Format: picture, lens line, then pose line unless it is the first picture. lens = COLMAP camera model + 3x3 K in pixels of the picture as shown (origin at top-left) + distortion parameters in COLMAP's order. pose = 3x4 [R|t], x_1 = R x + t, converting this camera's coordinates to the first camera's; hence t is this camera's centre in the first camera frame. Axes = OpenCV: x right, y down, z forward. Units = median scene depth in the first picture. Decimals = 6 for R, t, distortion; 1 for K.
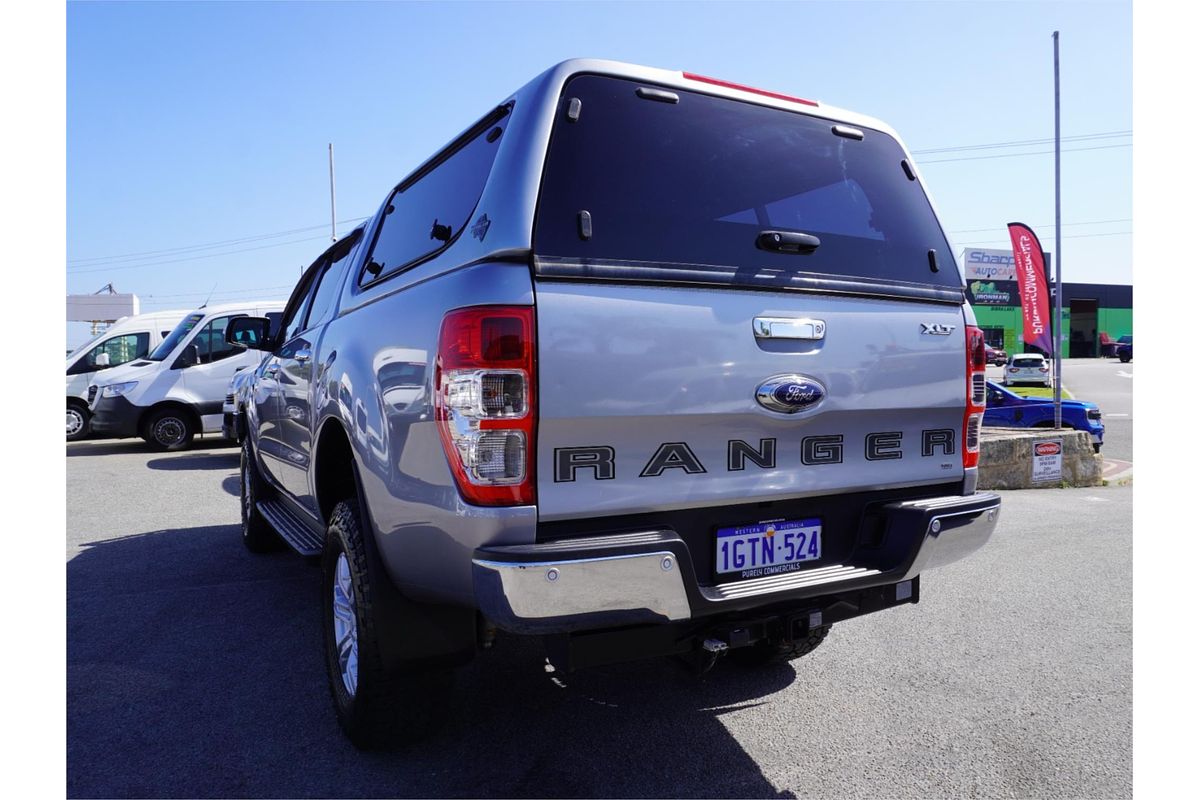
lens RADIAL K [[813.2, 0, 611.5], [0, 813.2, 402.6], [0, 0, 1]] dist [-0.036110, 0.001042]
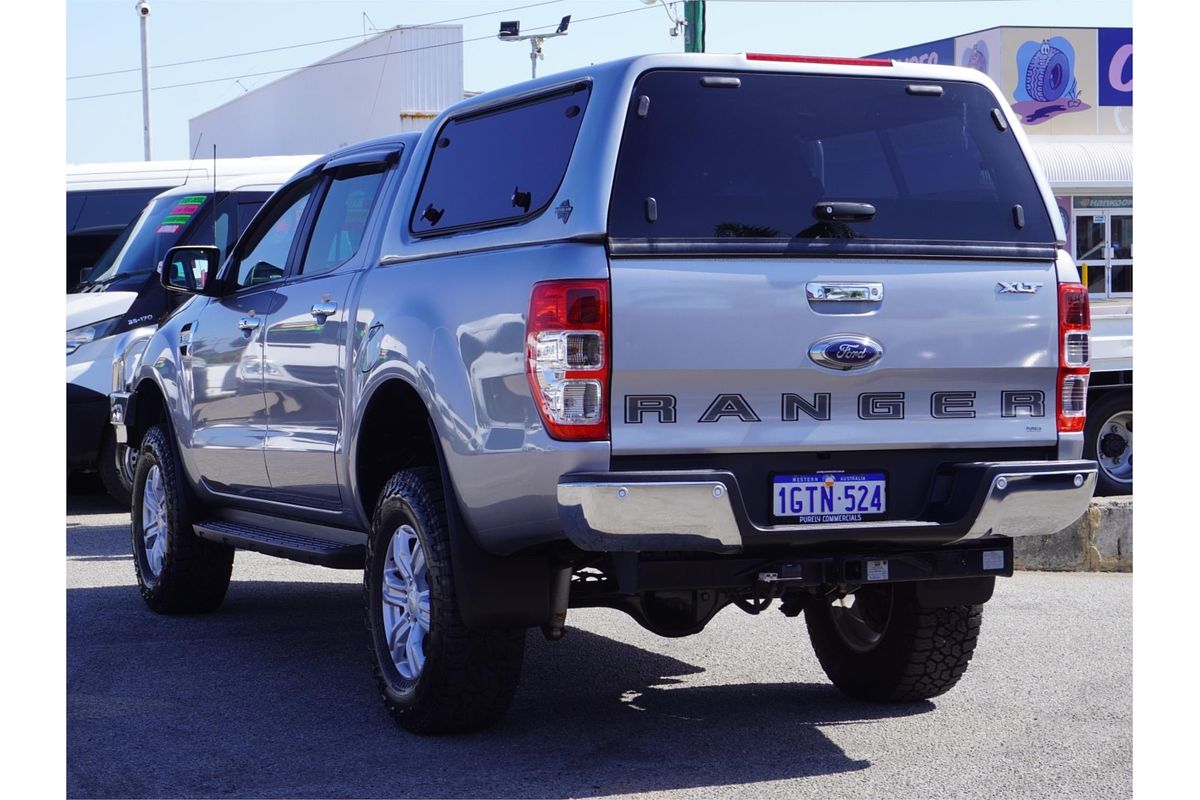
lens RADIAL K [[2459.6, 0, 599.7], [0, 2459.6, 360.1], [0, 0, 1]] dist [0.043428, -0.043658]
pose [[0.995057, 0.001332, -0.099296, 0.217305], [-0.003382, 0.999785, -0.020474, 0.066673], [0.099247, 0.020708, 0.994847, -2.250126]]
